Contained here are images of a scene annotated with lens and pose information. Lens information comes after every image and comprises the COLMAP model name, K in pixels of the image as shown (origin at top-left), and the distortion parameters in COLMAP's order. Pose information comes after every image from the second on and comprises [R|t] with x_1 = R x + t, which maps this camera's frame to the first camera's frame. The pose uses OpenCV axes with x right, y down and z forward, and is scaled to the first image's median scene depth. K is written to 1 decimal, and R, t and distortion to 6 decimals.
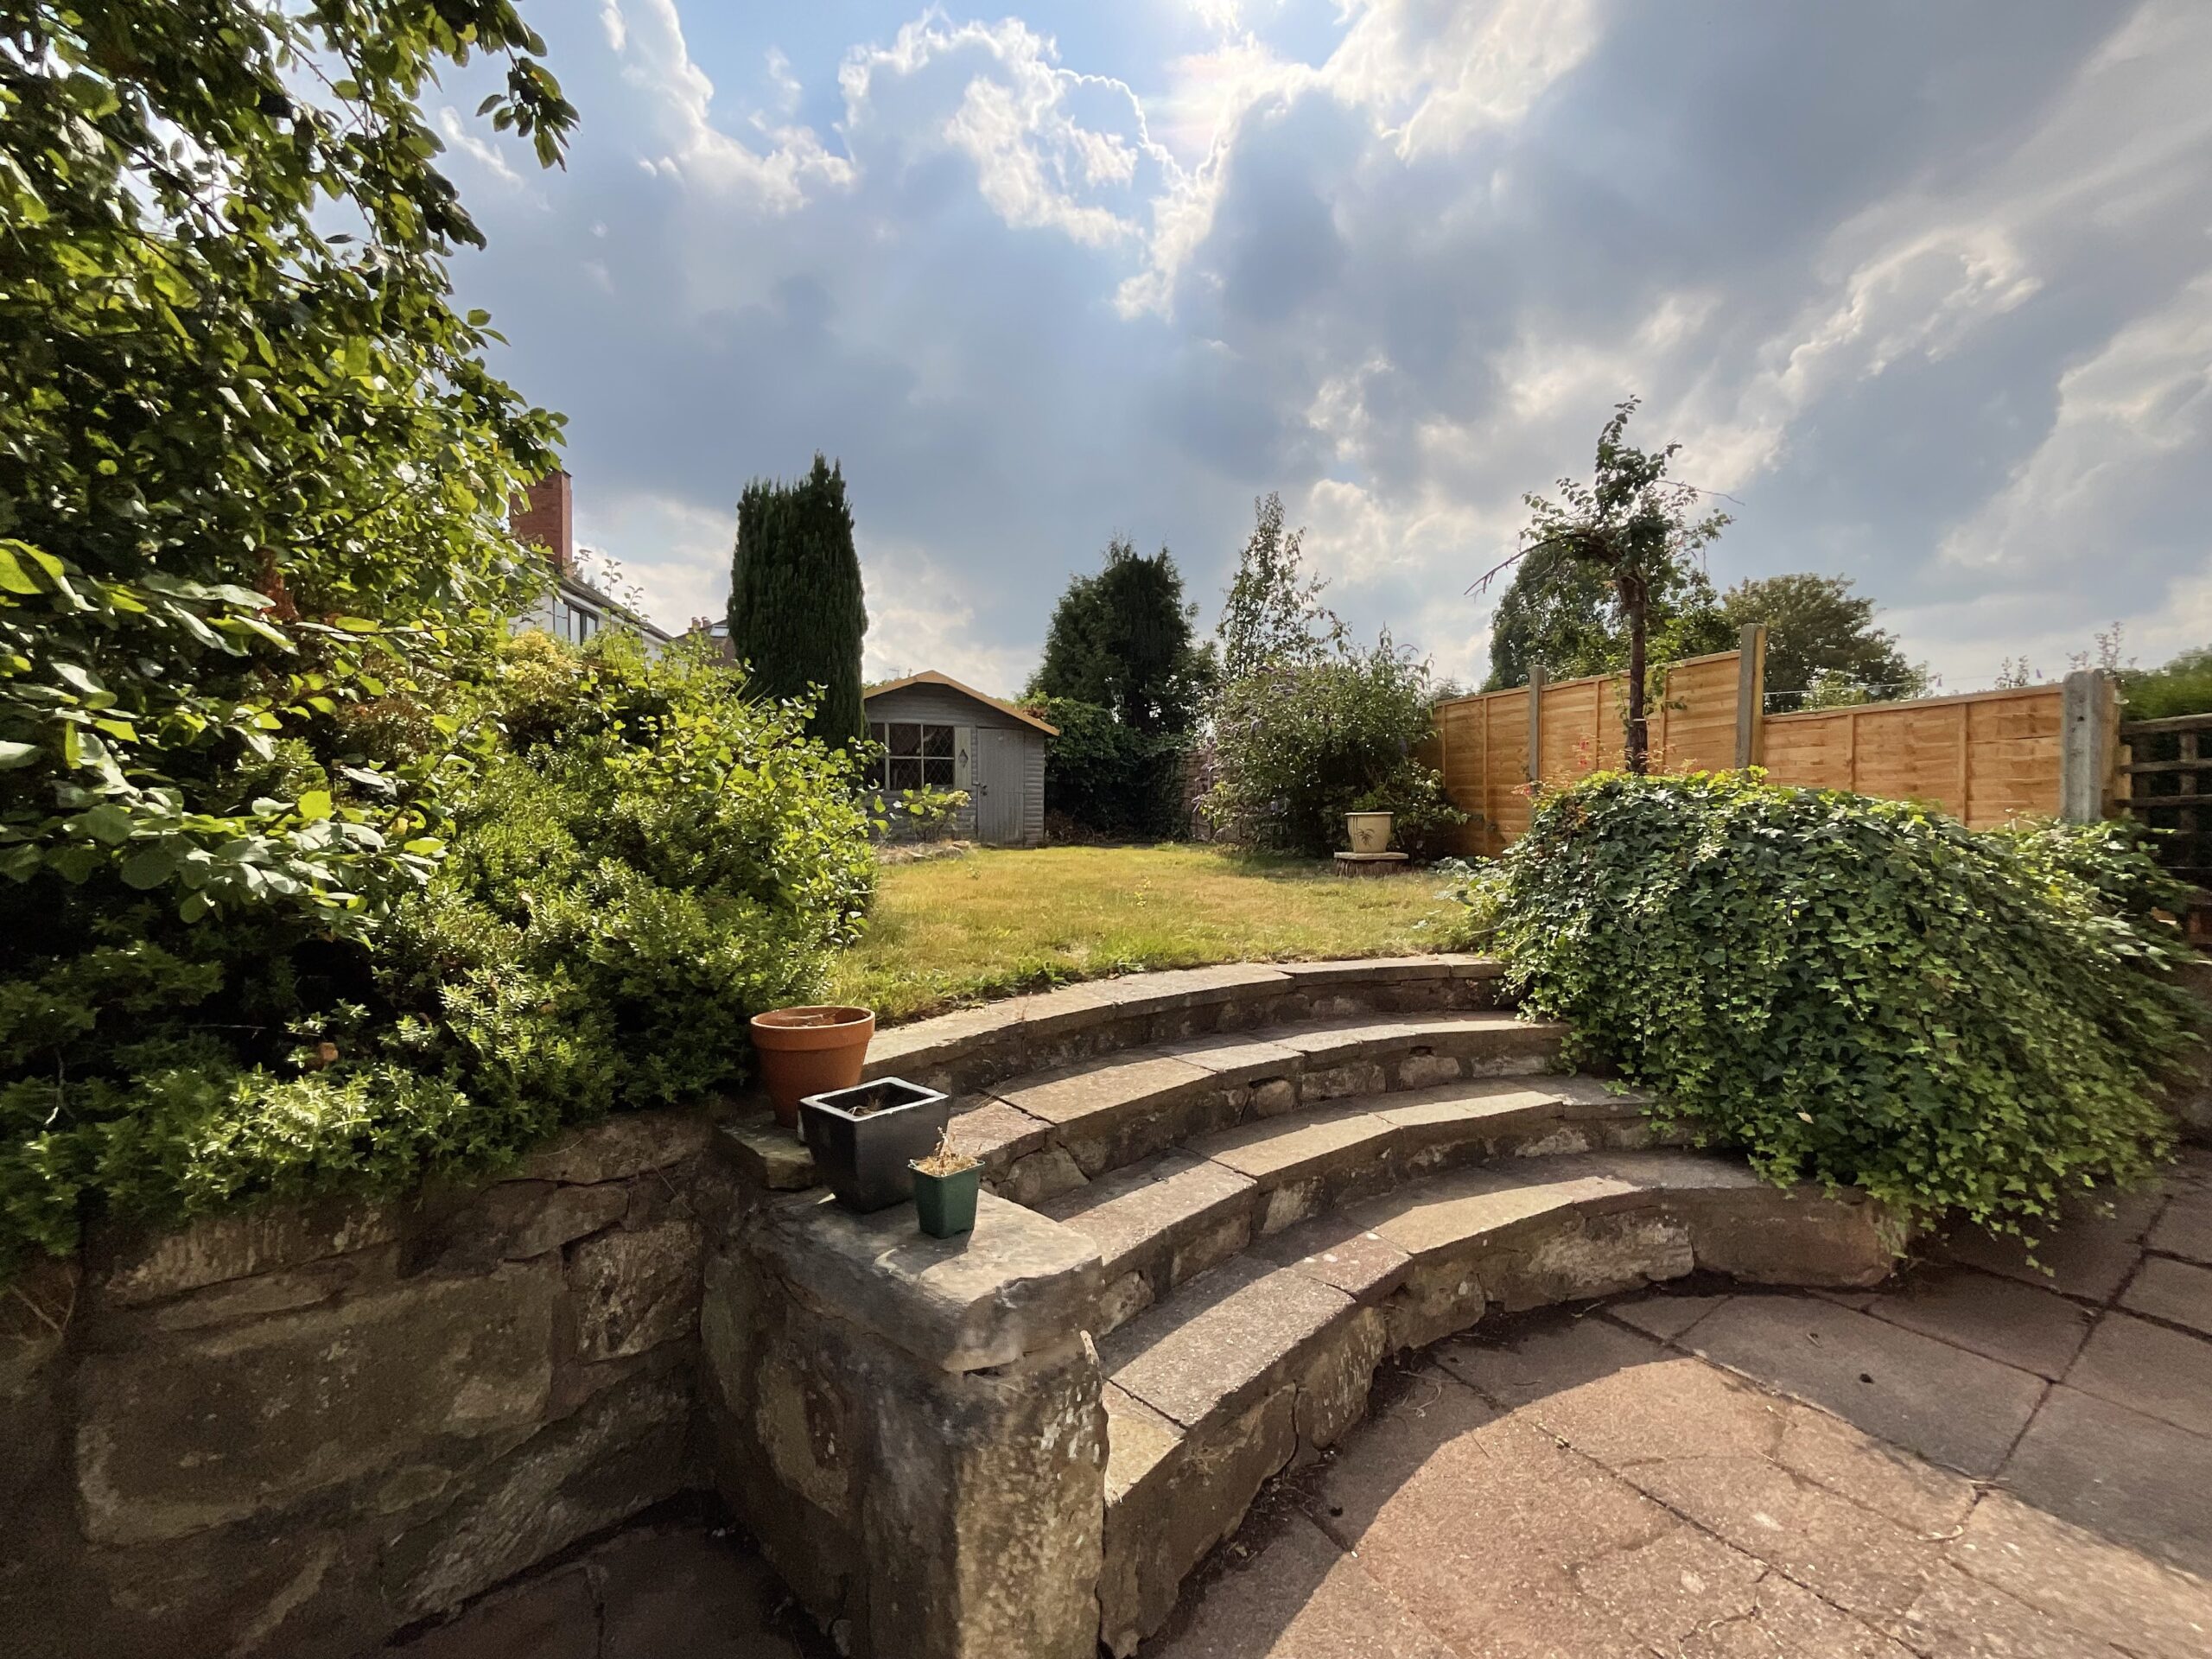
lens RADIAL K [[904.9, 0, 1102.8], [0, 904.9, 826.6], [0, 0, 1]] dist [-0.001322, -0.000121]
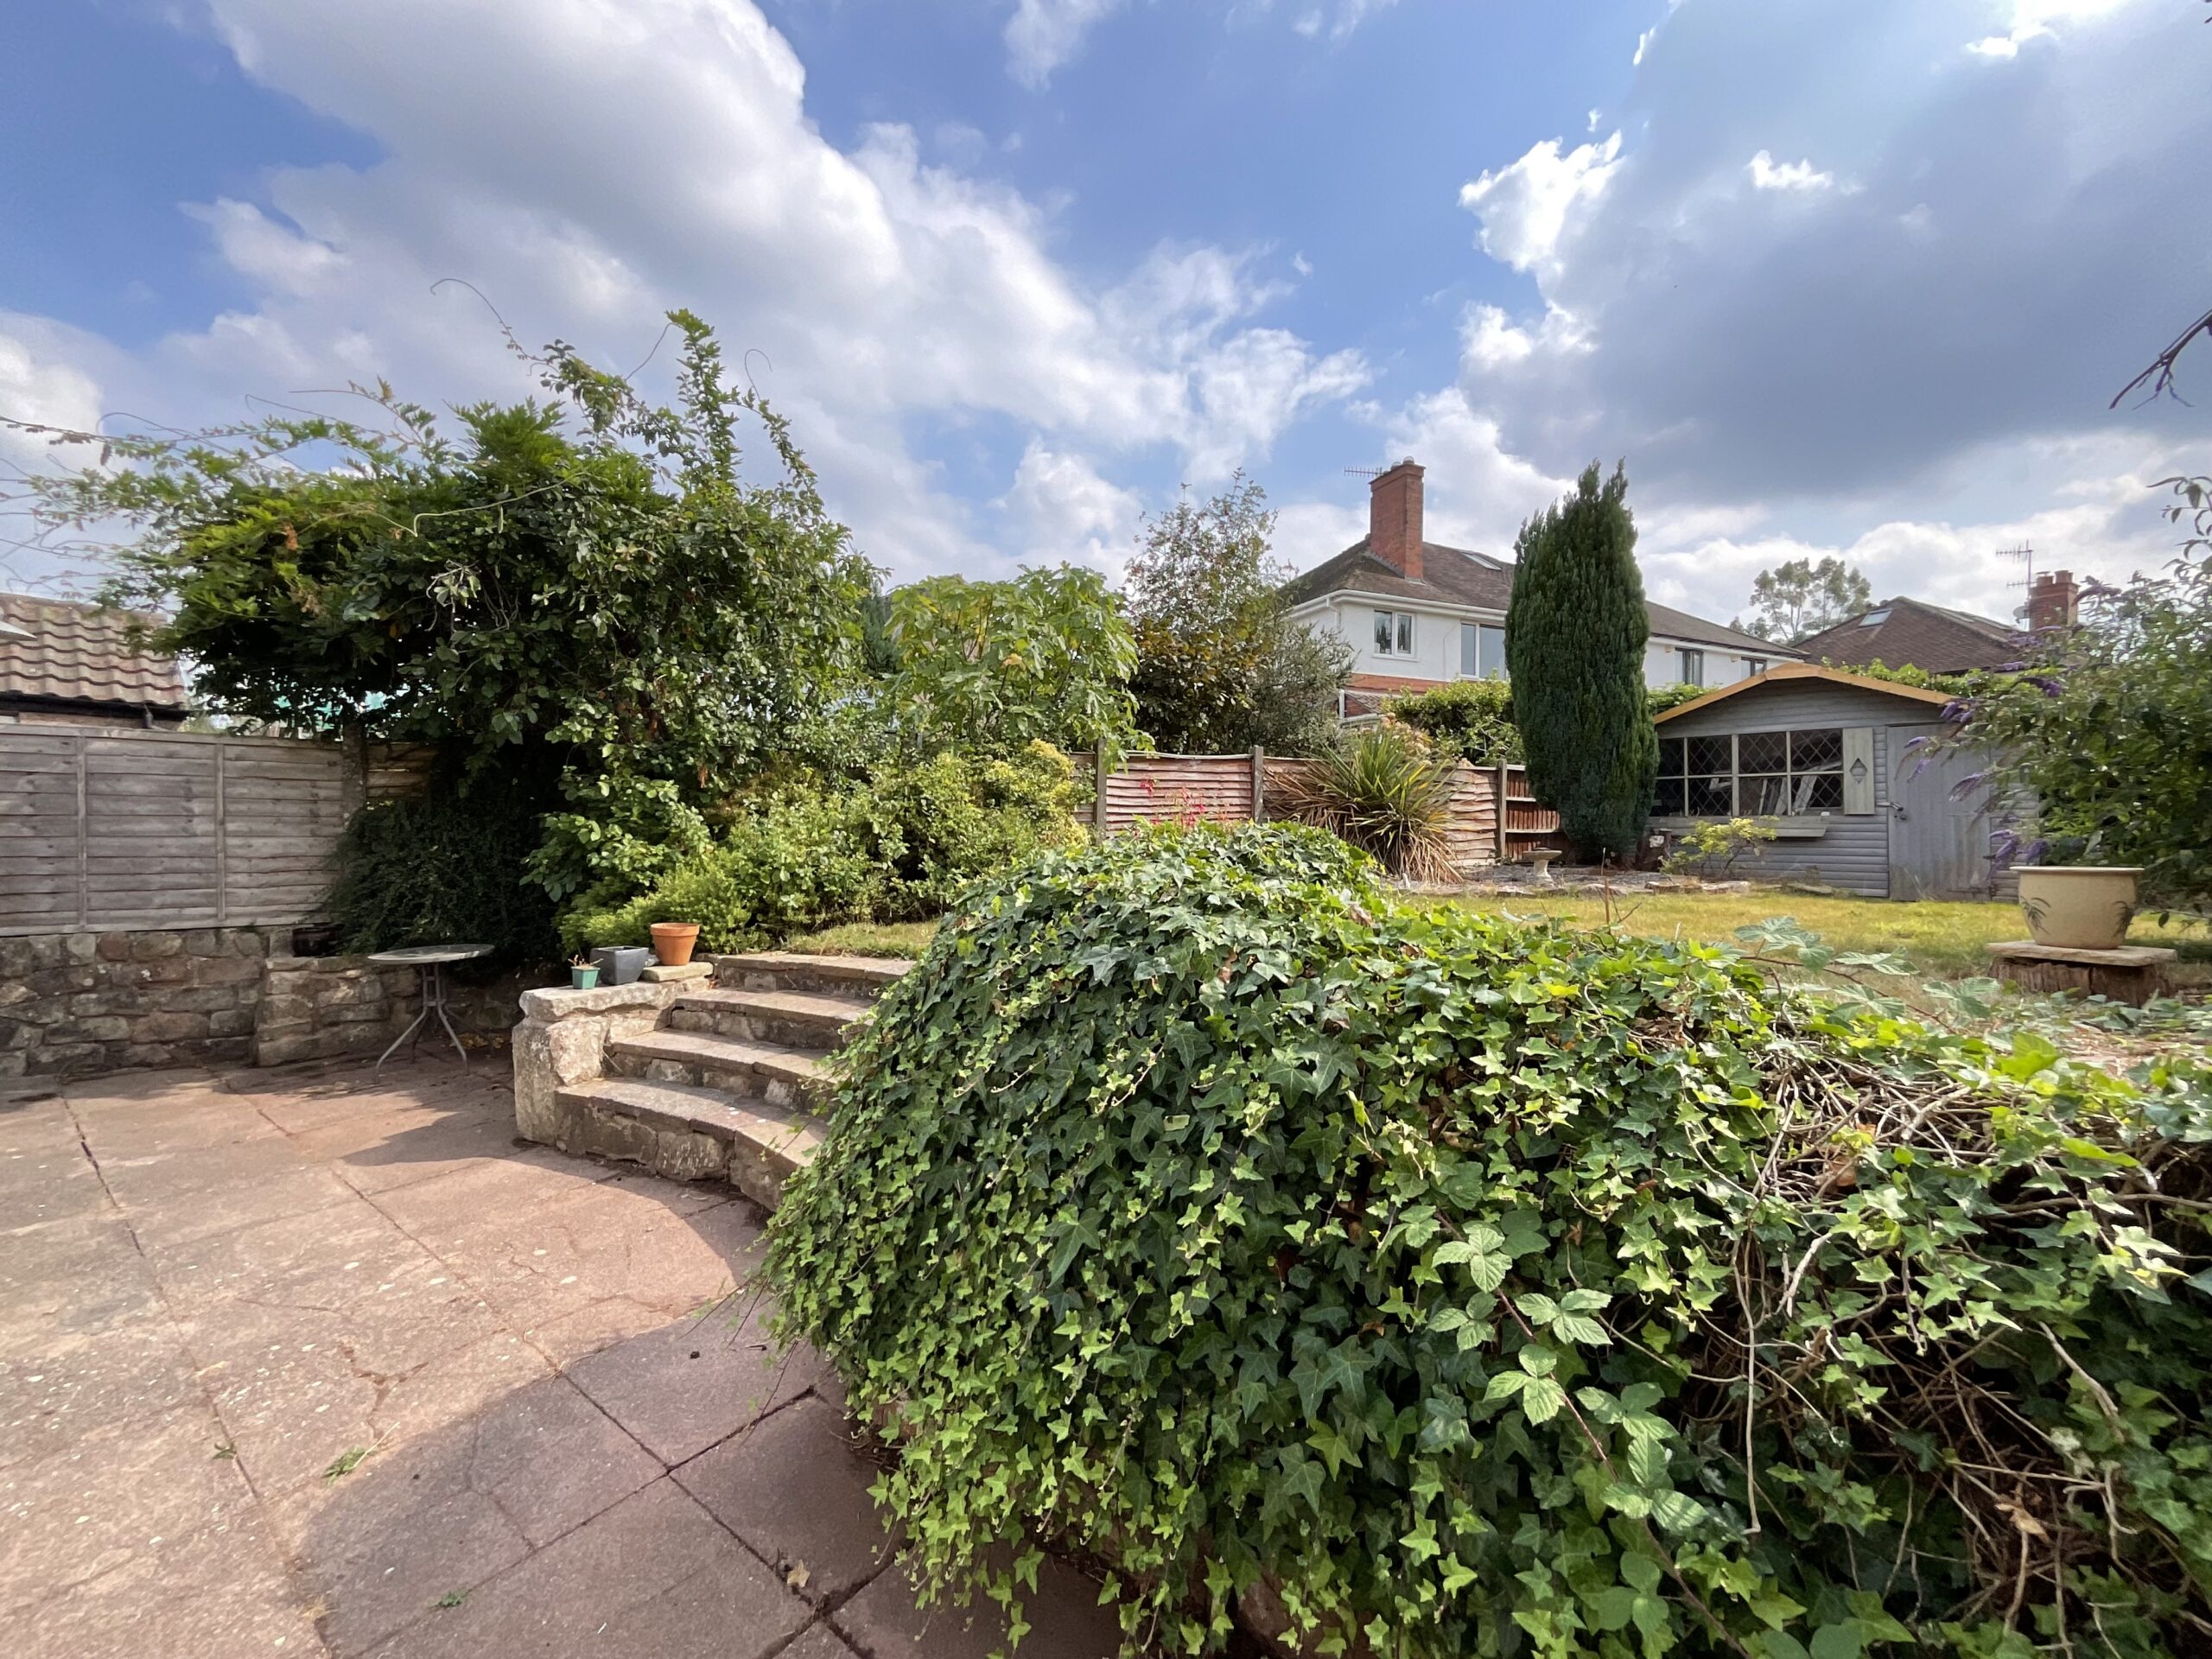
lens RADIAL K [[904.9, 0, 1102.8], [0, 904.9, 826.6], [0, 0, 1]] dist [-0.001322, -0.000121]
pose [[0.289964, -0.001169, -0.957037, 0.453400], [-0.018788, 0.999800, -0.006913, -0.016680], [0.956853, 0.019985, 0.289884, 0.247345]]
